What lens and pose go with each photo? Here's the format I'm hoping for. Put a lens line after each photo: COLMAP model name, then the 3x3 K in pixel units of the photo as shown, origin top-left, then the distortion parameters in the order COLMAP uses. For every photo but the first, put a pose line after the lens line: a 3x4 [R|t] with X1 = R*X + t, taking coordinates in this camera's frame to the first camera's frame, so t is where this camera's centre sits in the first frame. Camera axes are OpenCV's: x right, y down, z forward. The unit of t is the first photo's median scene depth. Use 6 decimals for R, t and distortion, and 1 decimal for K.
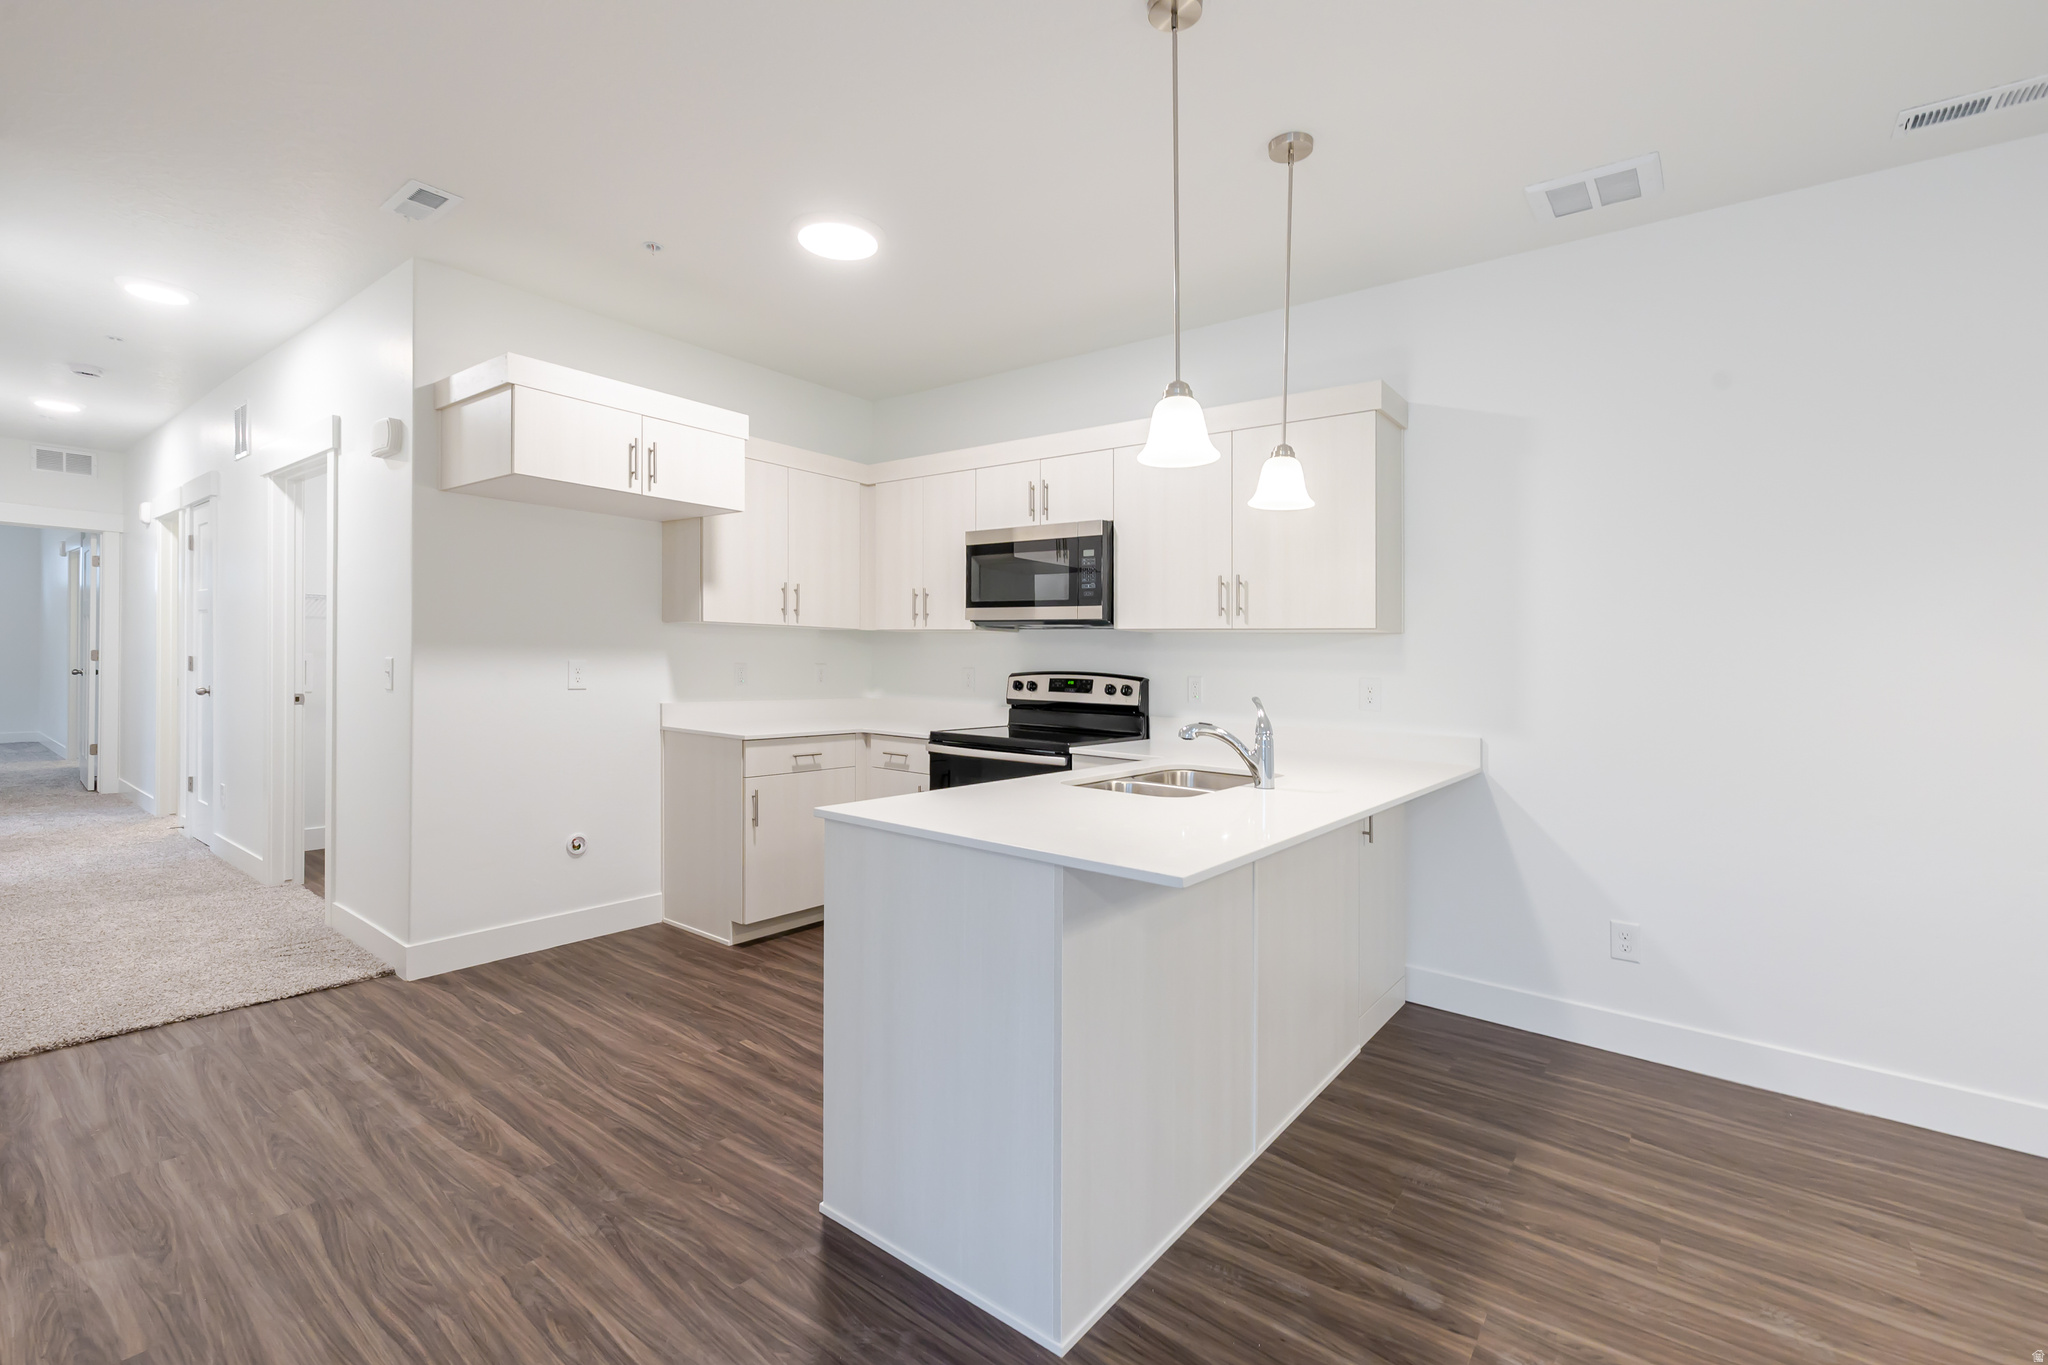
lens RADIAL K [[905.5, 0, 1021.8], [0, 905.5, 643.9], [0, 0, 1]] dist [0.001919, -0.000136]
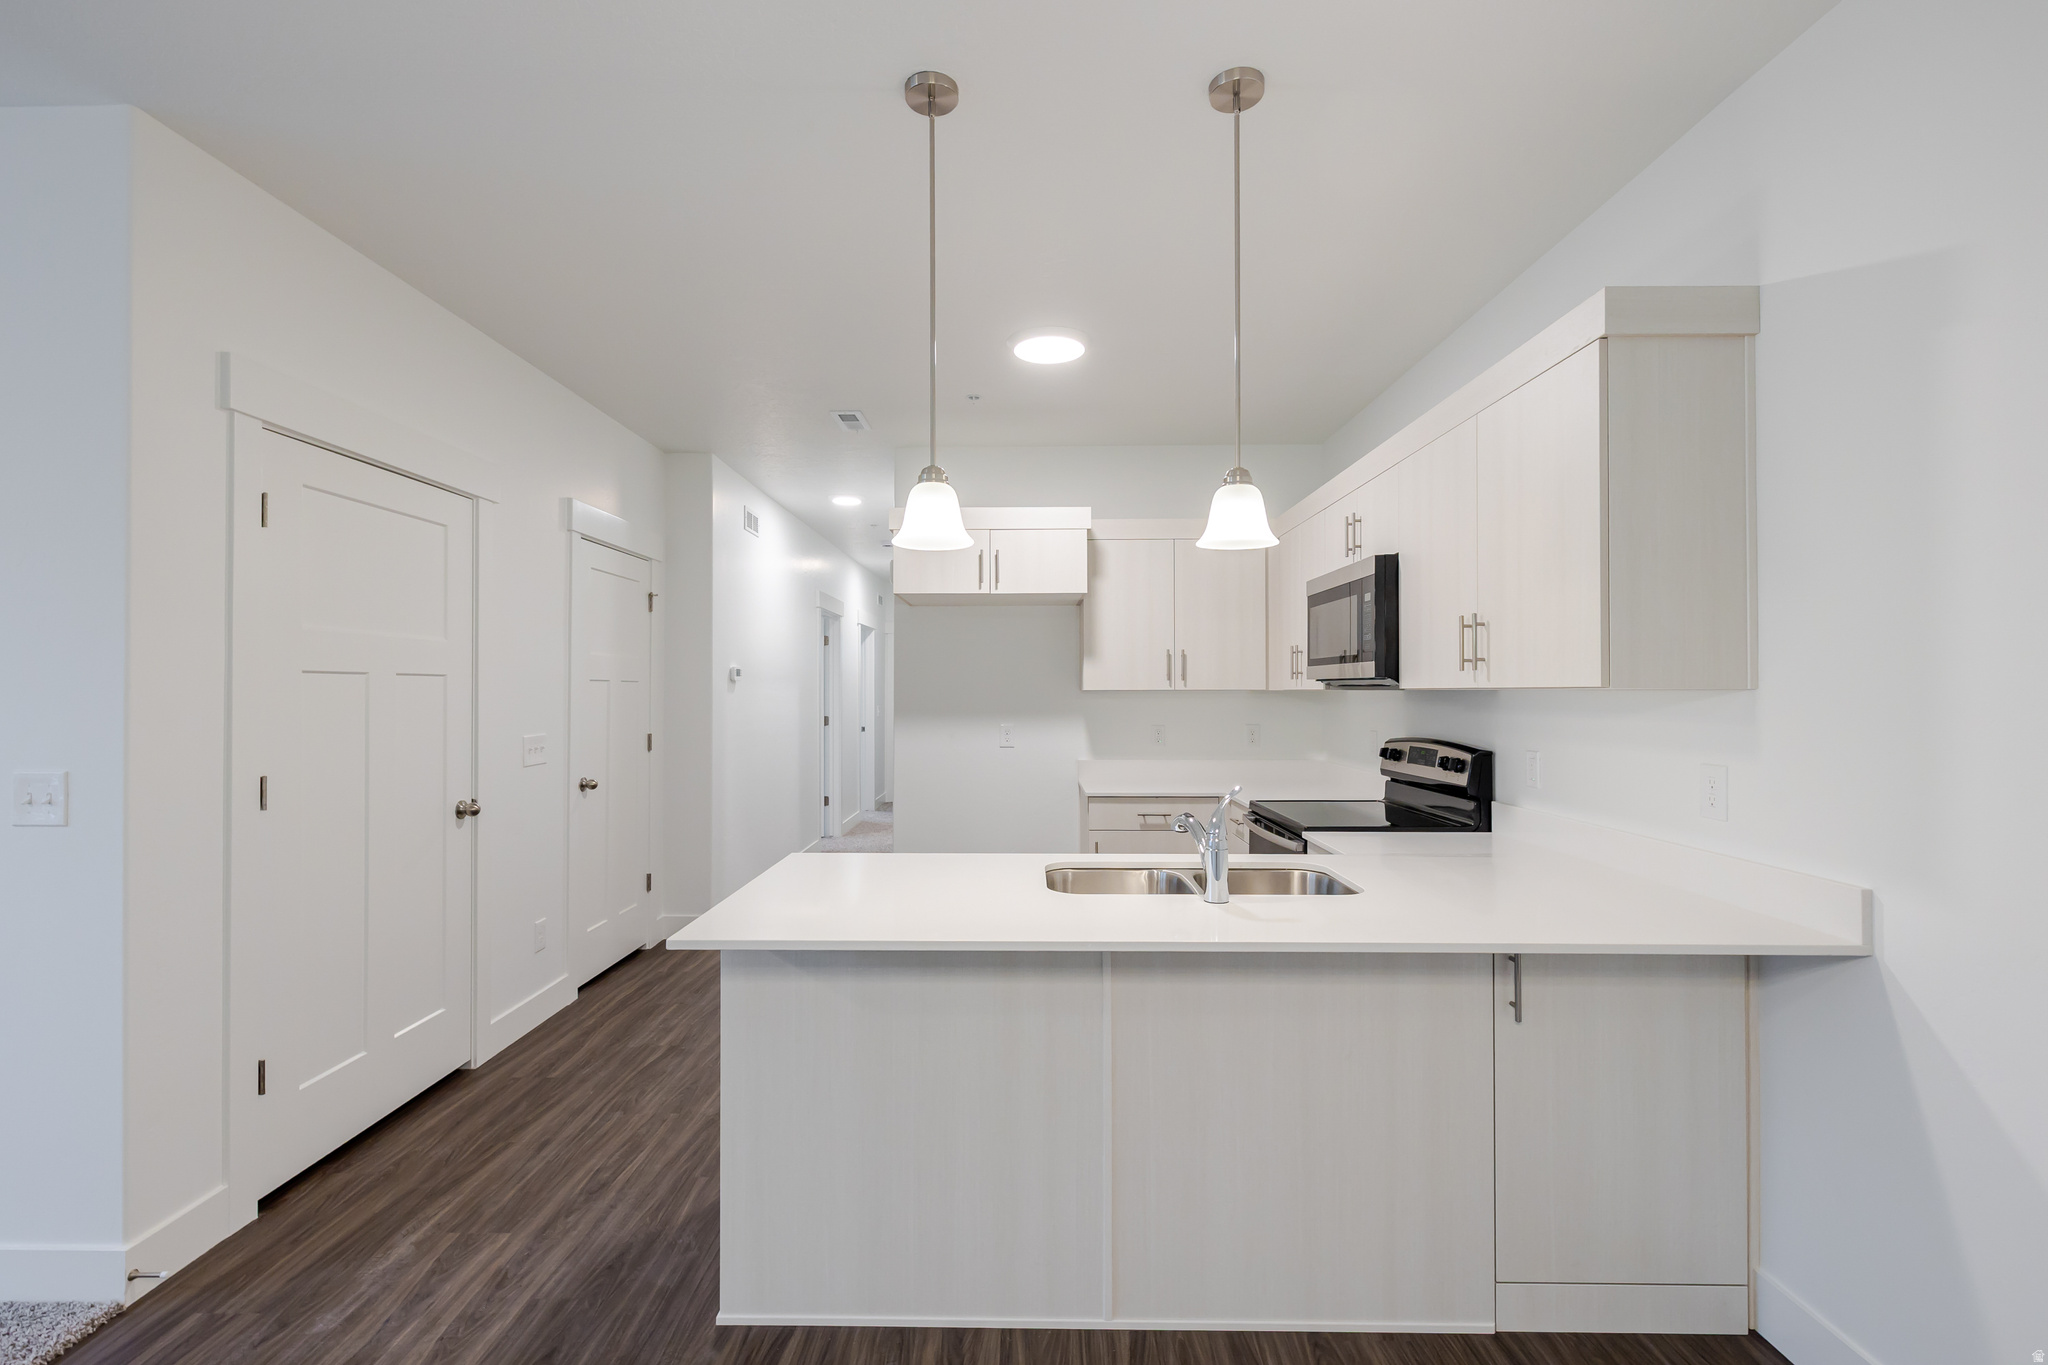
lens RADIAL K [[904.0, 0, 1024.0], [0, 904.0, 682.5], [0, 0, 1]] dist [-0.010410, -0.000188]
pose [[0.603837, -0.031445, -0.796487, 0.541938], [0.027749, 0.999445, -0.018421, -0.016666], [0.796625, -0.010979, 0.604375, 0.260271]]
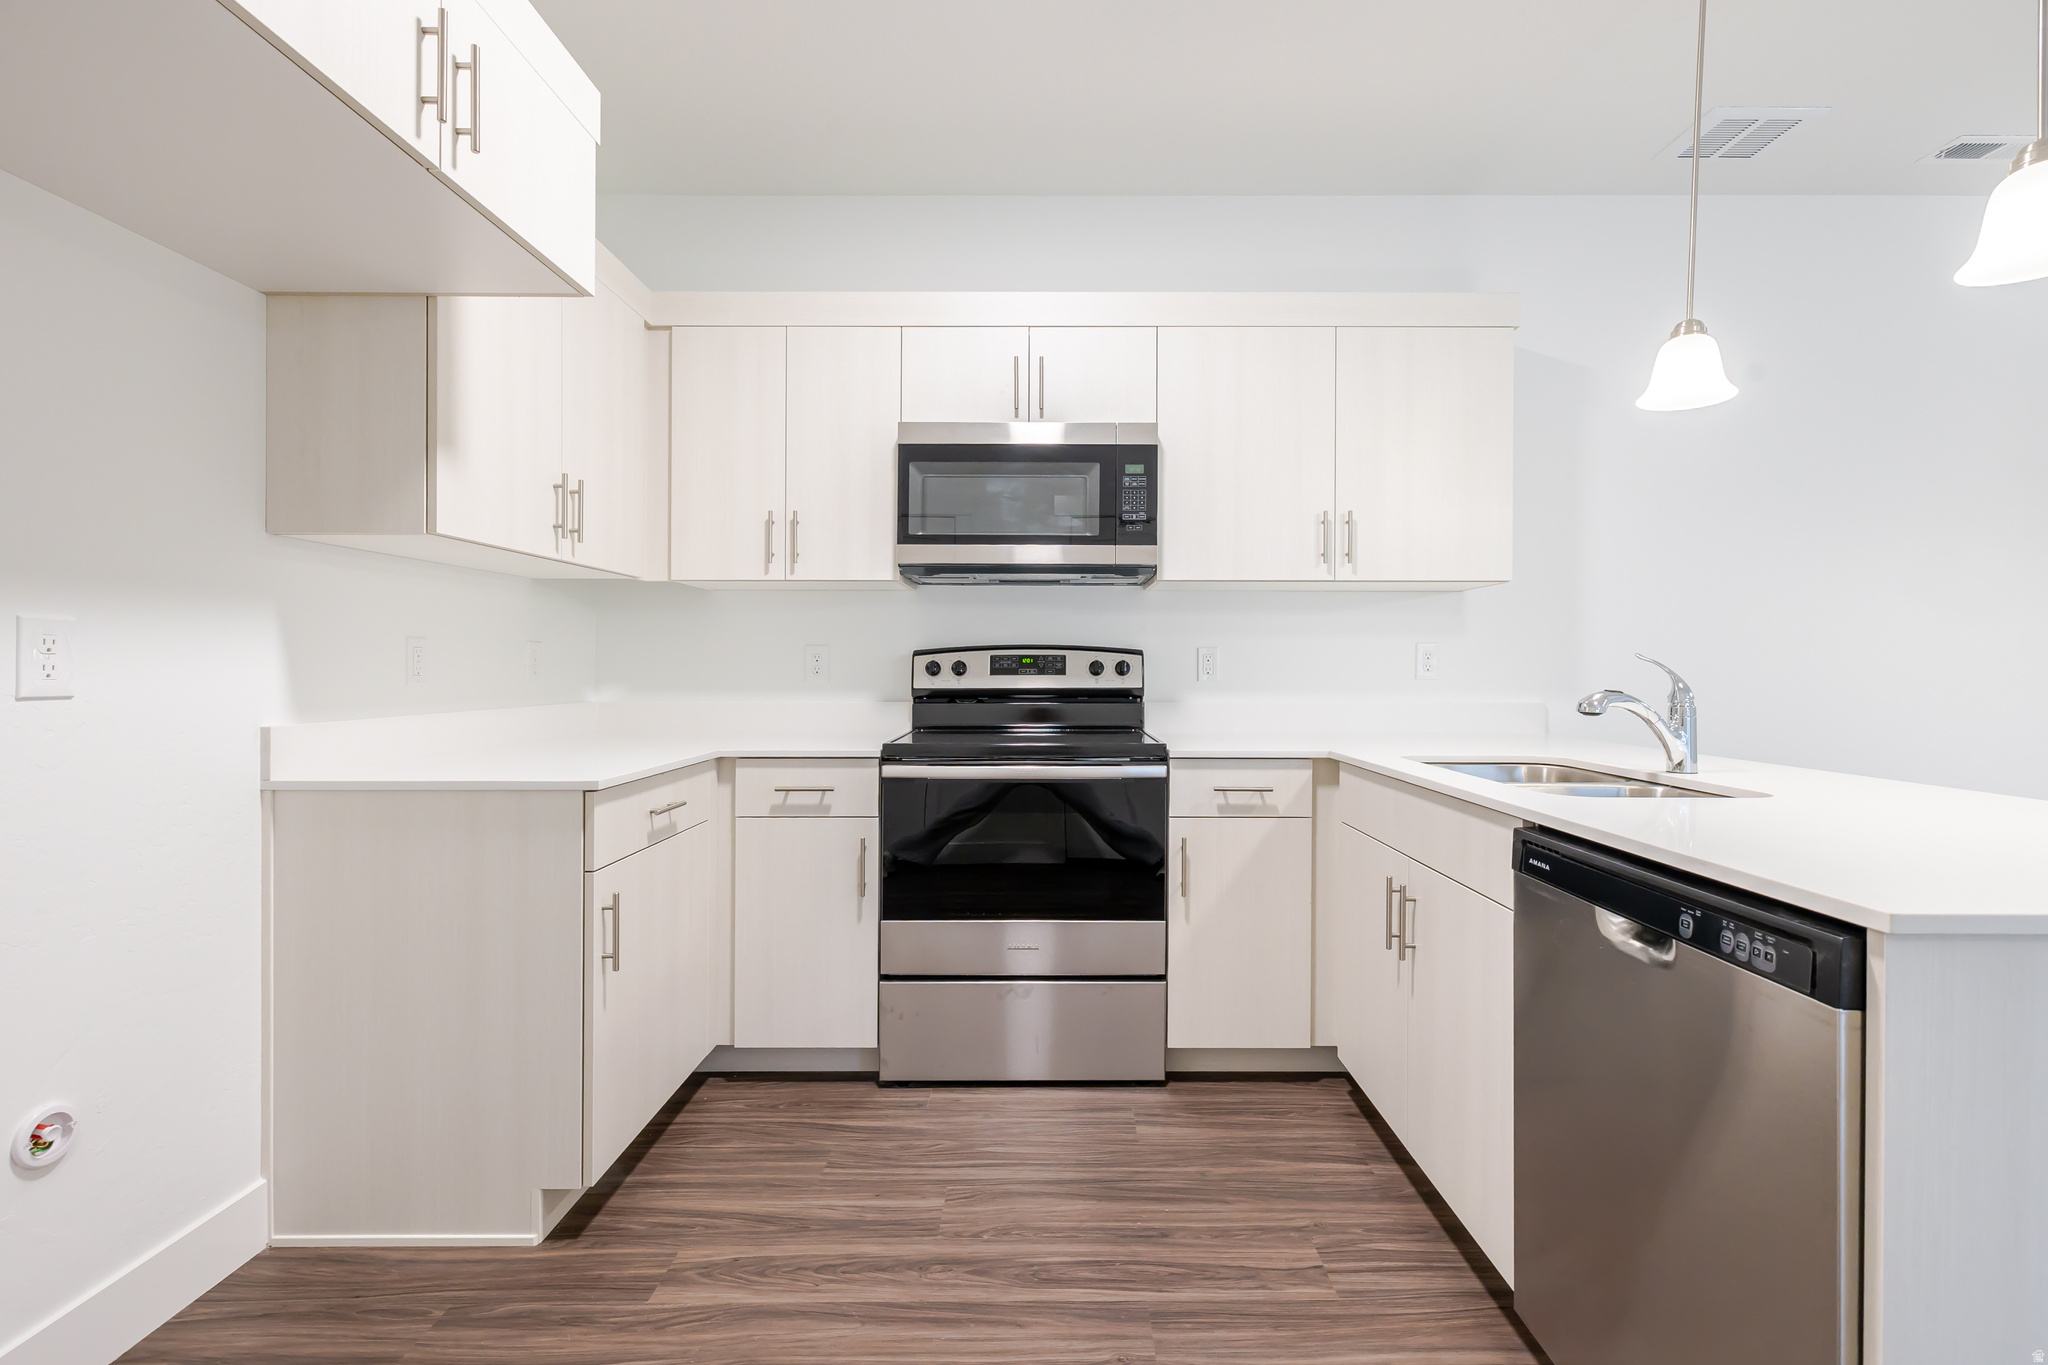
lens RADIAL K [[922.5, 0, 1063.3], [0, 922.5, 641.5], [0, 0, 1]] dist [0.009352, 0.000030]
pose [[0.790524, -0.006174, 0.612400, -0.406150], [0.007040, 0.999975, 0.000993, 0.031060], [-0.612391, 0.003526, 0.790547, 0.477526]]
